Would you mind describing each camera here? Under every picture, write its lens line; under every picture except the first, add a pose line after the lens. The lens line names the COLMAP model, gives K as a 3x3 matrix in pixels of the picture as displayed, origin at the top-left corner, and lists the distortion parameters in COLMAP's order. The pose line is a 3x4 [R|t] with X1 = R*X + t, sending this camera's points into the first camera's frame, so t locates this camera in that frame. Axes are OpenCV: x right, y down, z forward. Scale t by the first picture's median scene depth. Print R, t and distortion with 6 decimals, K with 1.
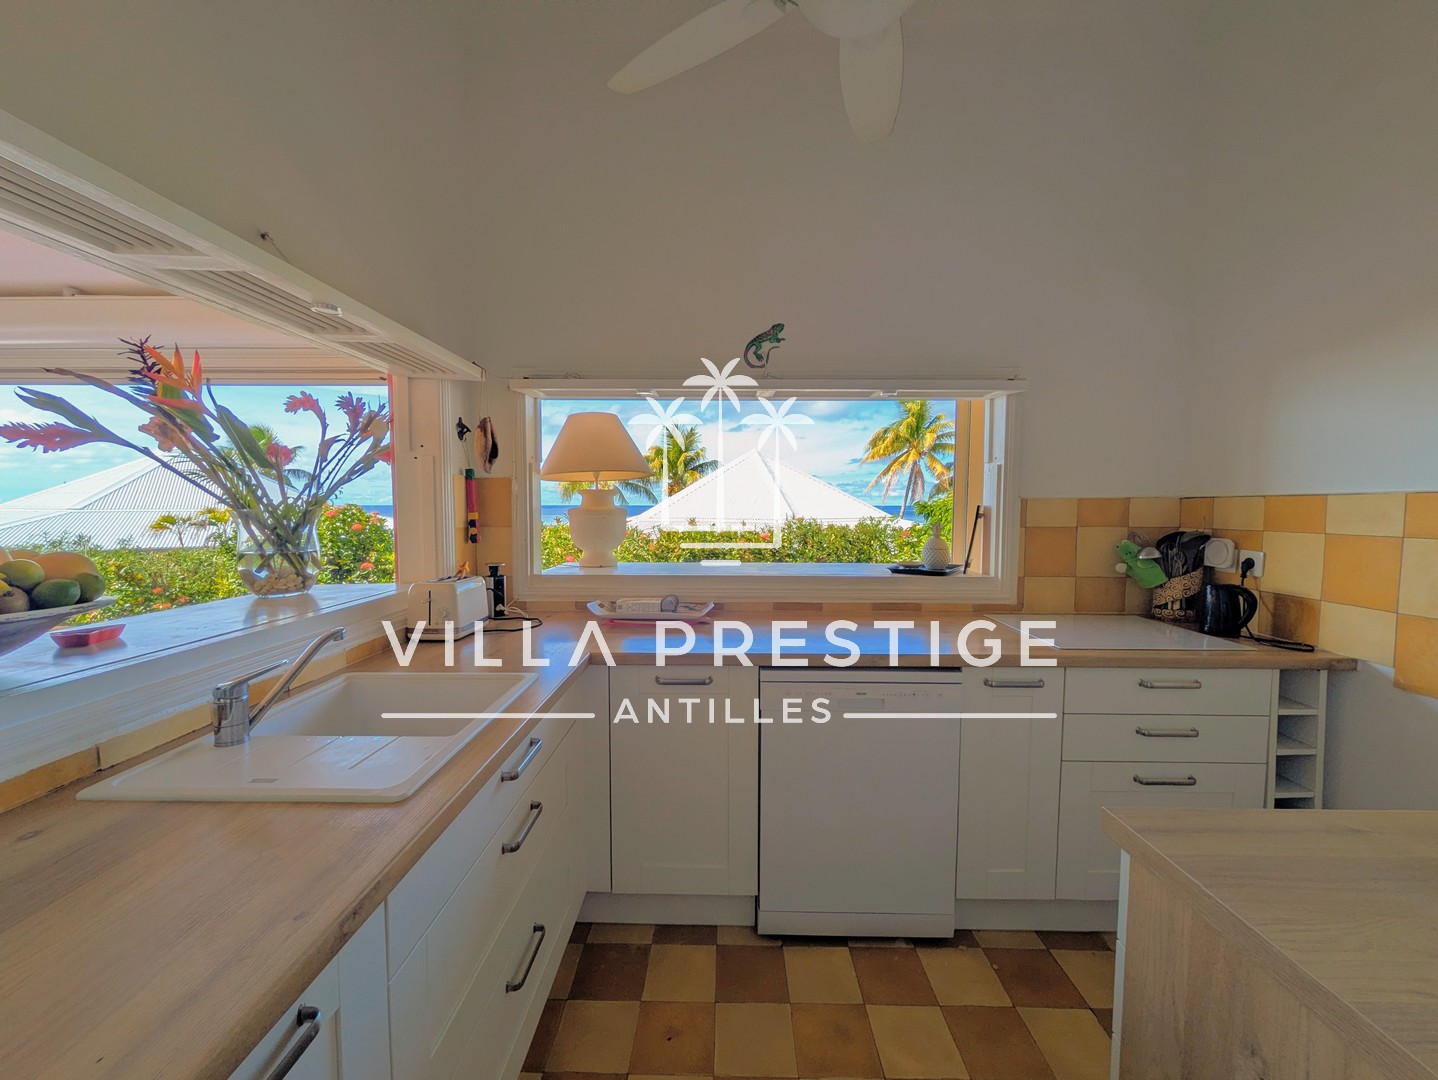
lens RADIAL K [[571.2, 0, 716.0], [0, 571.2, 535.6], [0, 0, 1]] dist [-0.000029, 0.000431]
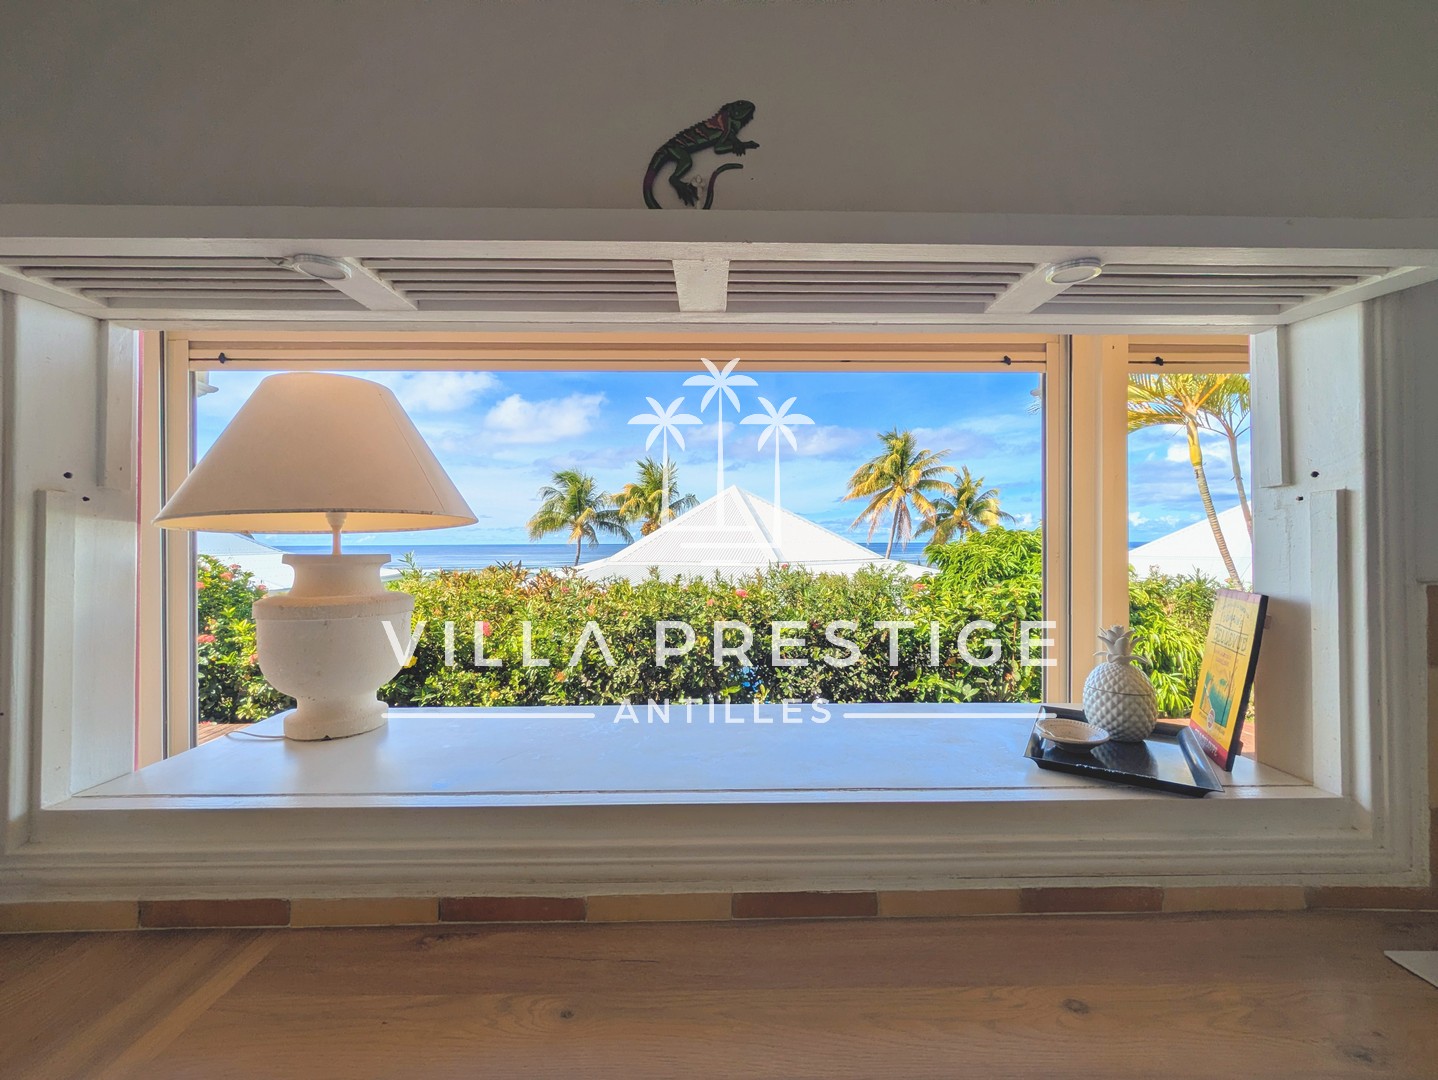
lens RADIAL K [[571.2, 0, 721.2], [0, 571.2, 539.5], [0, 0, 1]] dist [-0.000029, 0.000431]
pose [[0.999262, -0.005560, 0.037998, 0.015160], [0.007794, 0.998234, -0.058895, -0.013831], [-0.037604, 0.059147, 0.997541, 0.120334]]
